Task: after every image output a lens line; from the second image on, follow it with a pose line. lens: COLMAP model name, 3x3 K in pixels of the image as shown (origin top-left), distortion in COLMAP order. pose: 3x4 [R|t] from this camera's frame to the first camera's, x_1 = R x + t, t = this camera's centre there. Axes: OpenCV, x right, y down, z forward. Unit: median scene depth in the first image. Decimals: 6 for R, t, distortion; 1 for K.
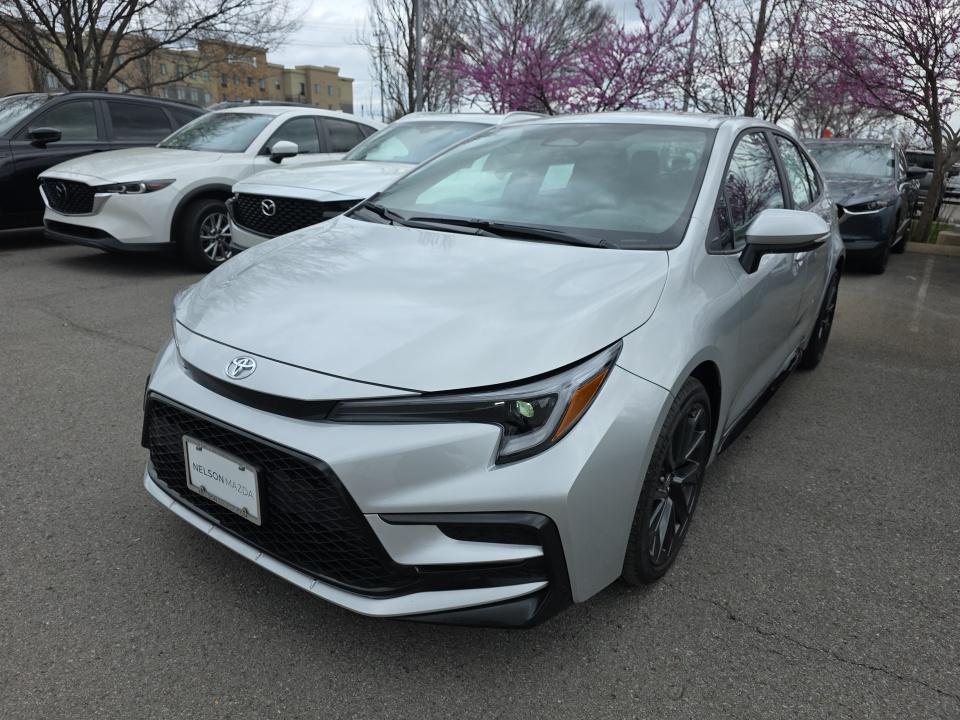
lens RADIAL K [[637.2, 0, 473.5], [0, 637.2, 357.6], [0, 0, 1]] dist [0.006952, -0.004116]
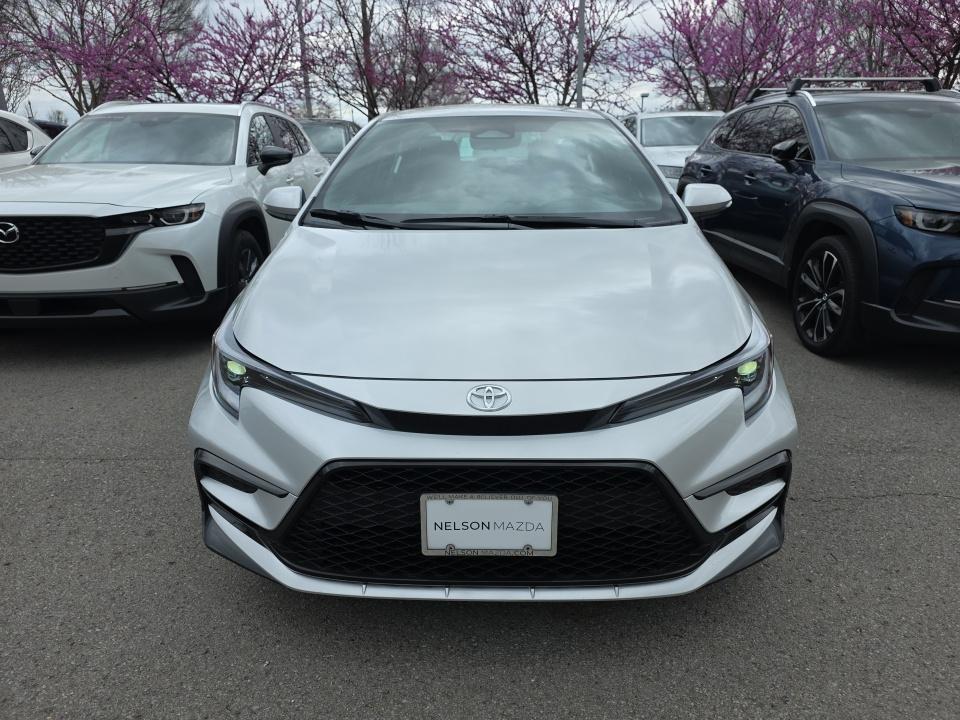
lens RADIAL K [[637.2, 0, 473.5], [0, 637.2, 357.6], [0, 0, 1]] dist [0.006952, -0.004116]
pose [[0.832837, -0.214807, 0.510137, -0.702455], [0.203345, 0.975918, 0.078960, -0.099542], [-0.514813, 0.037973, 0.856461, 0.201117]]
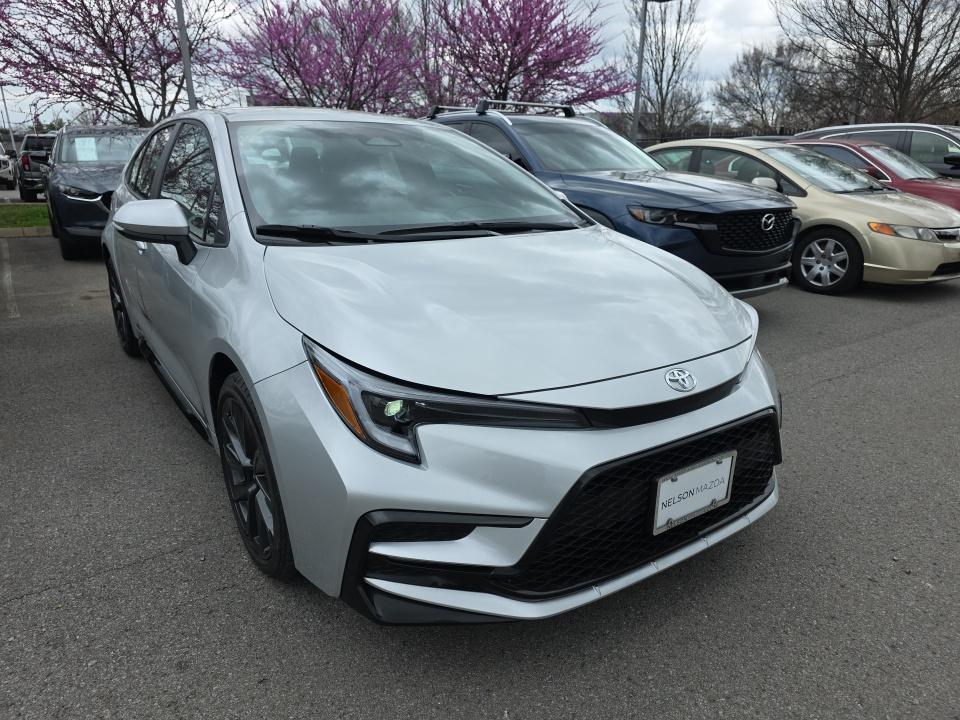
lens RADIAL K [[637.2, 0, 473.5], [0, 637.2, 357.6], [0, 0, 1]] dist [0.006952, -0.004116]
pose [[0.366065, -0.312198, 0.876658, -1.148922], [0.279218, 0.935489, 0.216557, -0.279813], [-0.887713, 0.165505, 0.429621, 0.706734]]
